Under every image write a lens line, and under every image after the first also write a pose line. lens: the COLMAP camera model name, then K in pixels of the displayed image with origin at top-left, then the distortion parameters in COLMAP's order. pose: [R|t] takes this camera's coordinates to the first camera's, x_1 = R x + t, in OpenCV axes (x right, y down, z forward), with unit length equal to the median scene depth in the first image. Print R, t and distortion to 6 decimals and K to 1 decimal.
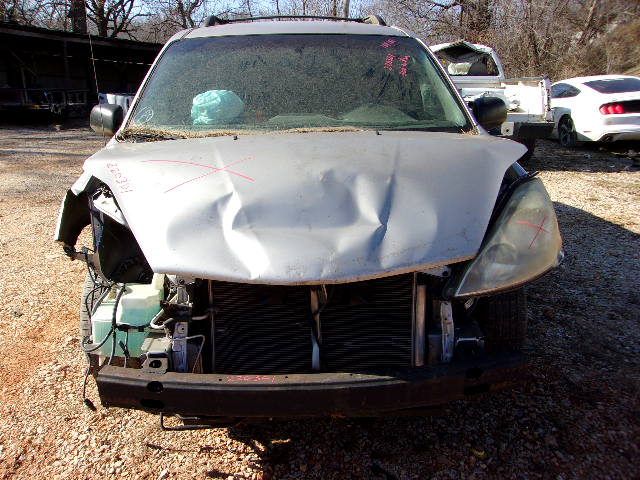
lens RADIAL K [[502.3, 0, 320.9], [0, 502.3, 240.9], [0, 0, 1]] dist [-0.009203, 0.017804]
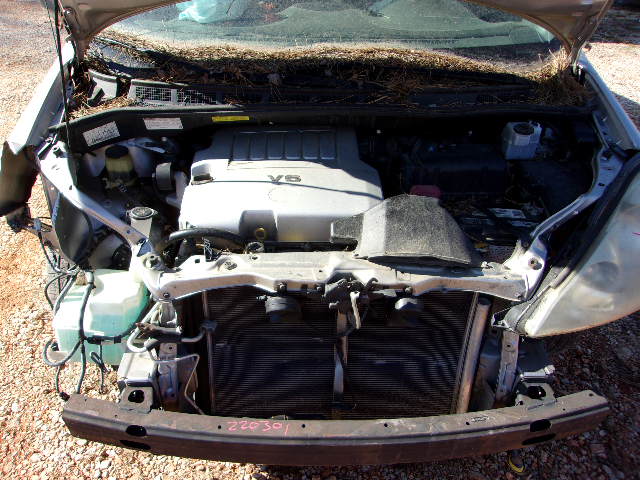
lens RADIAL K [[502.3, 0, 318.0], [0, 502.3, 240.0], [0, 0, 1]] dist [-0.009203, 0.017804]
pose [[0.998911, 0.046656, 0.000005, -0.051340], [-0.044552, 0.953826, 0.297037, -0.207006], [0.013854, -0.296714, 0.954866, 0.289654]]
